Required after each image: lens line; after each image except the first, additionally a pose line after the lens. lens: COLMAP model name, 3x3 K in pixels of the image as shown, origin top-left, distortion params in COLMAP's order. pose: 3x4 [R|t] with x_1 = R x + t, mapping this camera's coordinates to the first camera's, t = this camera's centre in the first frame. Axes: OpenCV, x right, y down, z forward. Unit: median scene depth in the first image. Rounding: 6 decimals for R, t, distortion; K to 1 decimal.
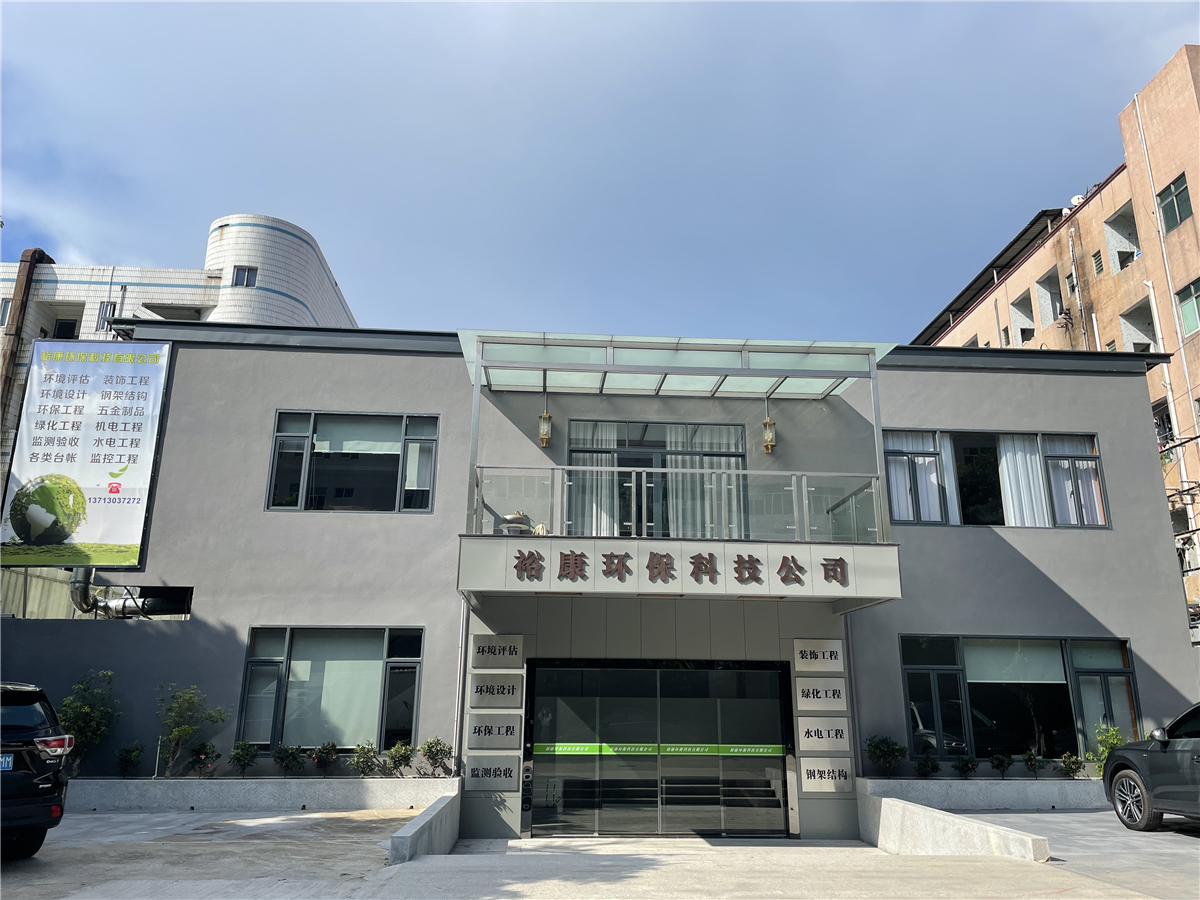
lens RADIAL K [[904.1, 0, 604.6], [0, 904.1, 434.7], [0, 0, 1]] dist [0.103895, -0.133341]
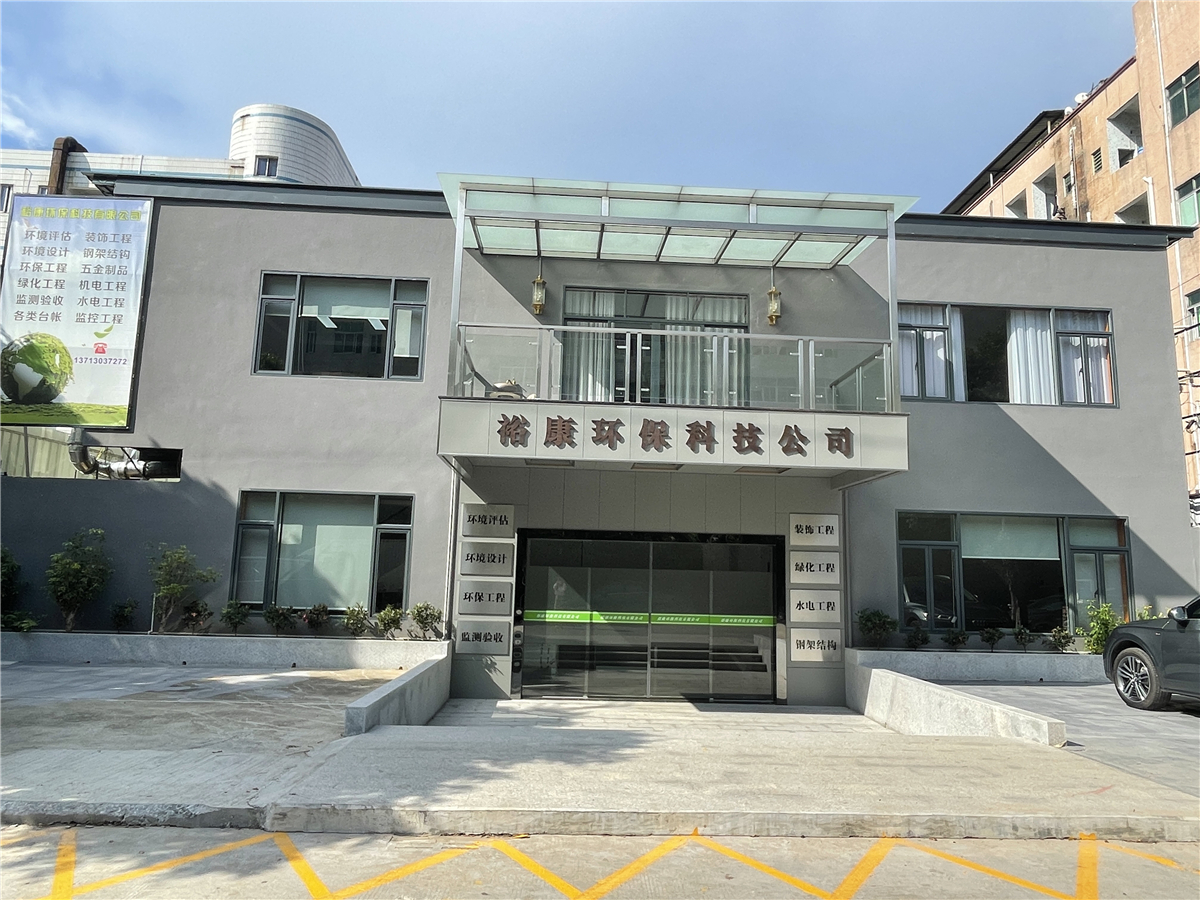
lens RADIAL K [[804.8, 0, 600.0], [0, 804.8, 450.0], [0, 0, 1]] dist [0.000390, -0.003048]
pose [[0.999675, 0.016442, -0.019485, 0.019072], [-0.013702, 0.990988, 0.133248, 0.044502], [0.021500, -0.132937, 0.990891, 0.149331]]
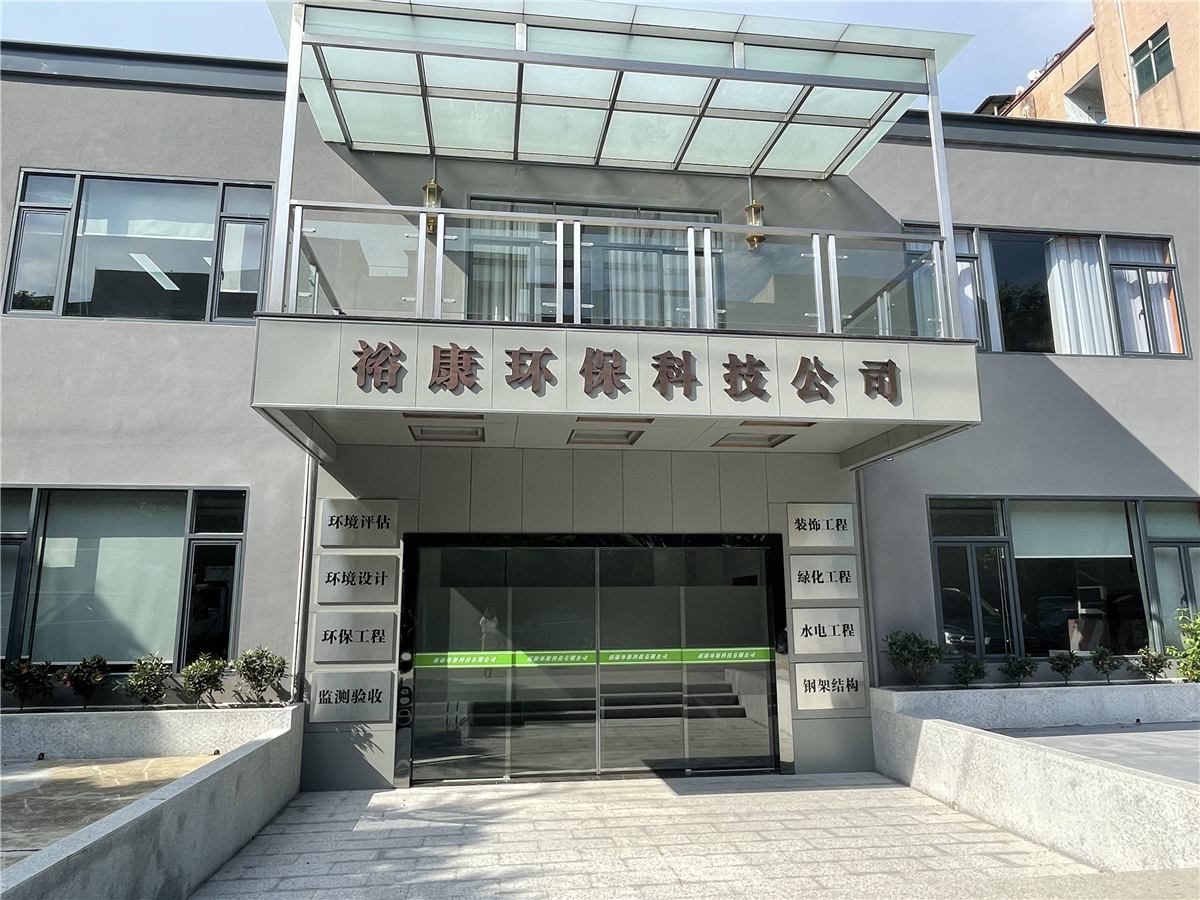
lens RADIAL K [[804.8, 0, 600.0], [0, 804.8, 450.0], [0, 0, 1]] dist [0.000390, -0.003048]
pose [[0.997763, -0.003081, 0.066778, 0.020308], [-0.003458, 0.995220, 0.097594, 0.124955], [-0.066759, -0.097606, 0.992983, 0.400648]]
